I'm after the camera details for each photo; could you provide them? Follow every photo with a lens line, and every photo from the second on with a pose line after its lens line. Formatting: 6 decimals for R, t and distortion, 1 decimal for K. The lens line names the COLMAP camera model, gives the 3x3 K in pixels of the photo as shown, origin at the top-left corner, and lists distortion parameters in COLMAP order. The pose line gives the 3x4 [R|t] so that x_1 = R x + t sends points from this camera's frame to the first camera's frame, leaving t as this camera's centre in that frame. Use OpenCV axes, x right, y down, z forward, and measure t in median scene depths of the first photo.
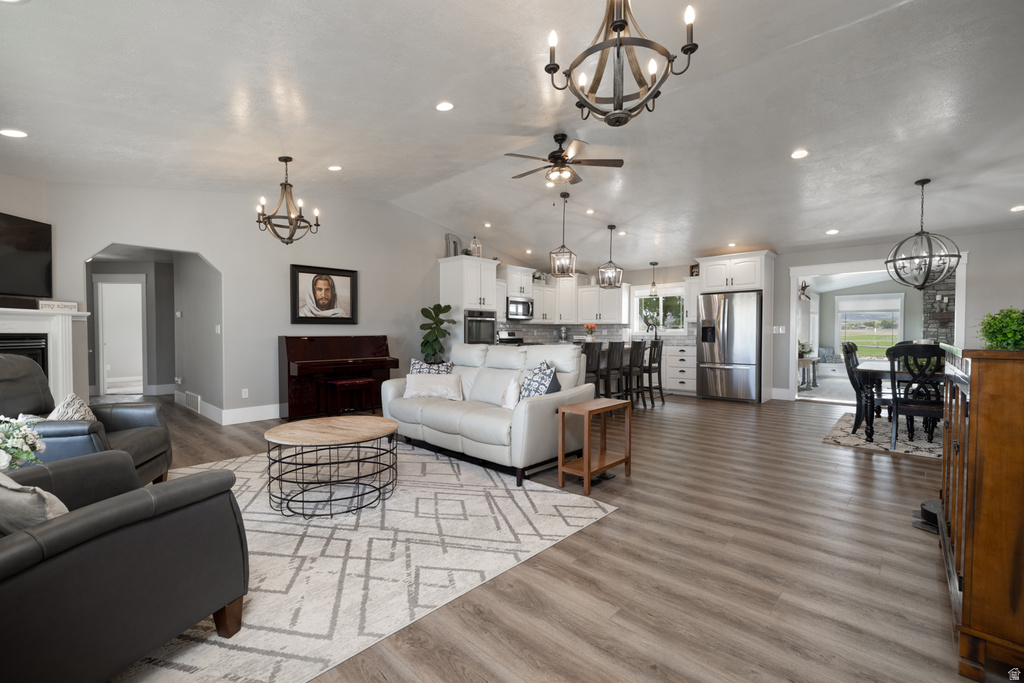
lens RADIAL K [[438.8, 0, 500.9], [0, 438.8, 339.5], [0, 0, 1]] dist [0.000504, 0.000423]
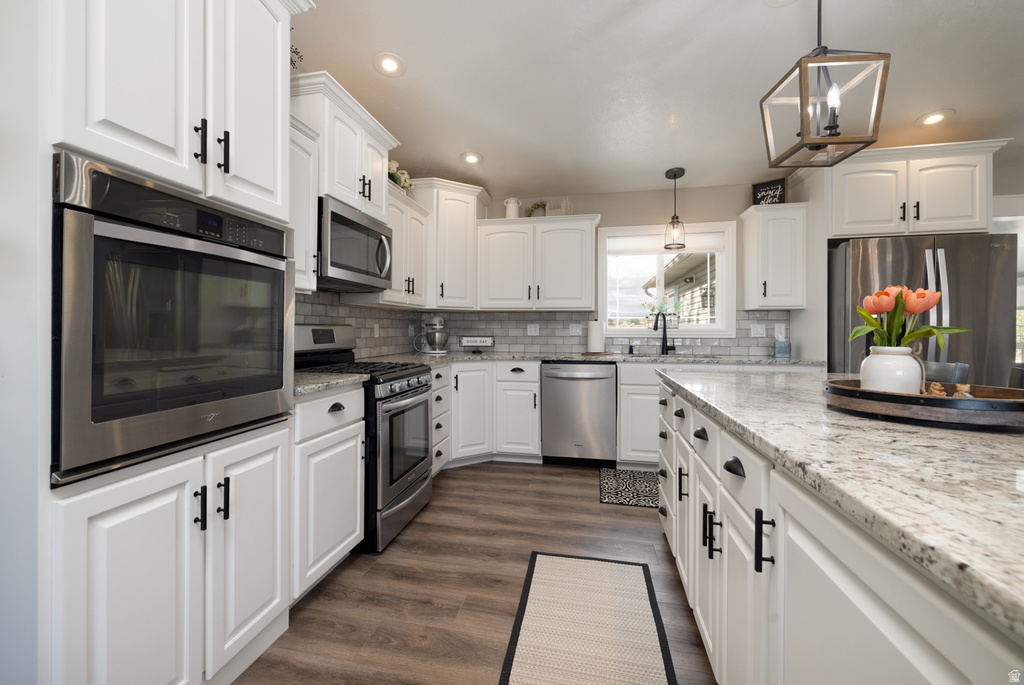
lens RADIAL K [[446.2, 0, 490.6], [0, 446.2, 328.3], [0, 0, 1]] dist [-0.000058, 0.000135]
pose [[0.858746, 0.003153, 0.512392, -0.039147], [0.003243, 0.999928, -0.011589, -0.015860], [-0.512391, 0.011614, 0.858673, 0.797121]]
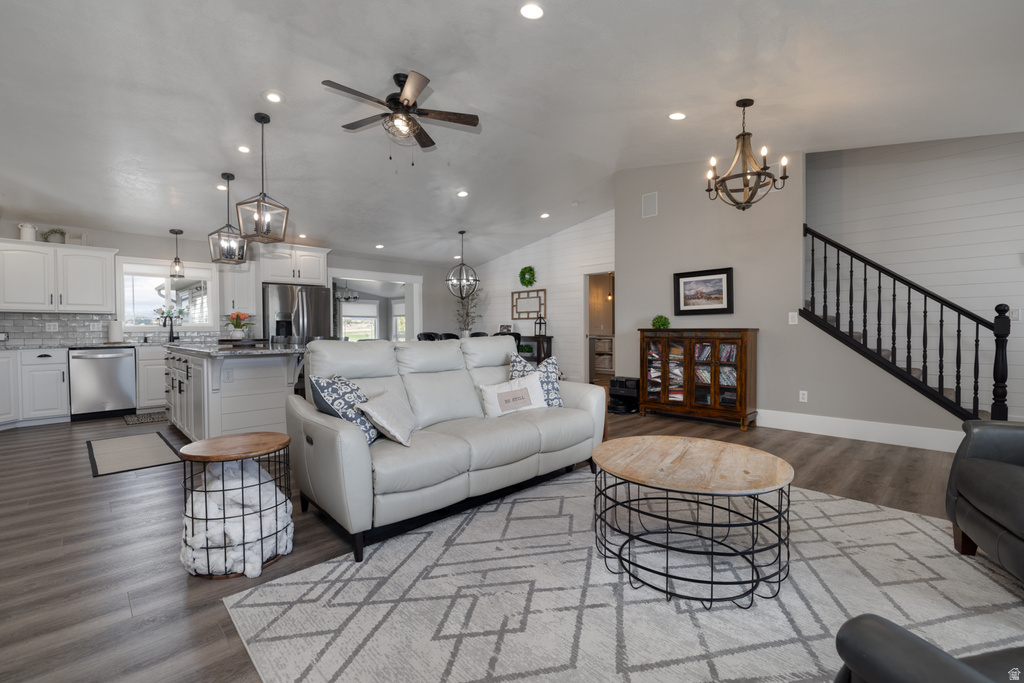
lens RADIAL K [[450.7, 0, 510.5], [0, 450.7, 335.7], [0, 0, 1]] dist [0.007211, 0.000132]
pose [[0.041774, -0.015995, 0.998999, -0.417674], [0.017423, 0.999731, 0.015278, -0.004187], [-0.998975, 0.016767, 0.042042, 0.470943]]
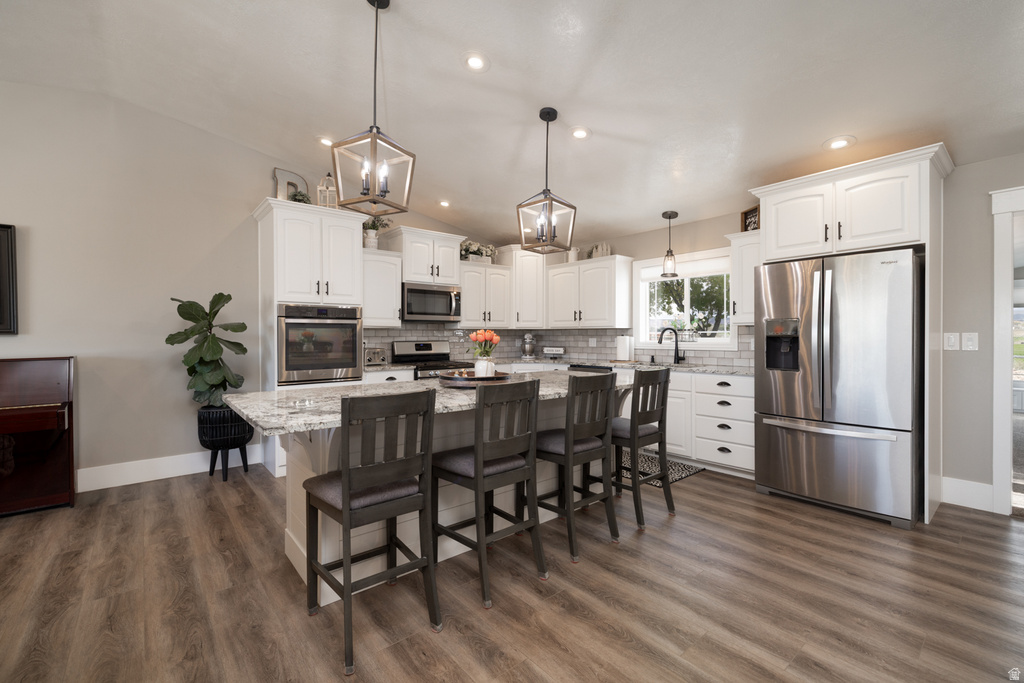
lens RADIAL K [[438.8, 0, 500.9], [0, 438.8, 339.5], [0, 0, 1]] dist [0.000504, 0.000423]
pose [[0.992839, -0.003265, -0.119418, 0.231688], [0.002764, 0.999987, -0.004357, -0.022550], [0.119431, 0.003995, 0.992834, 0.499890]]
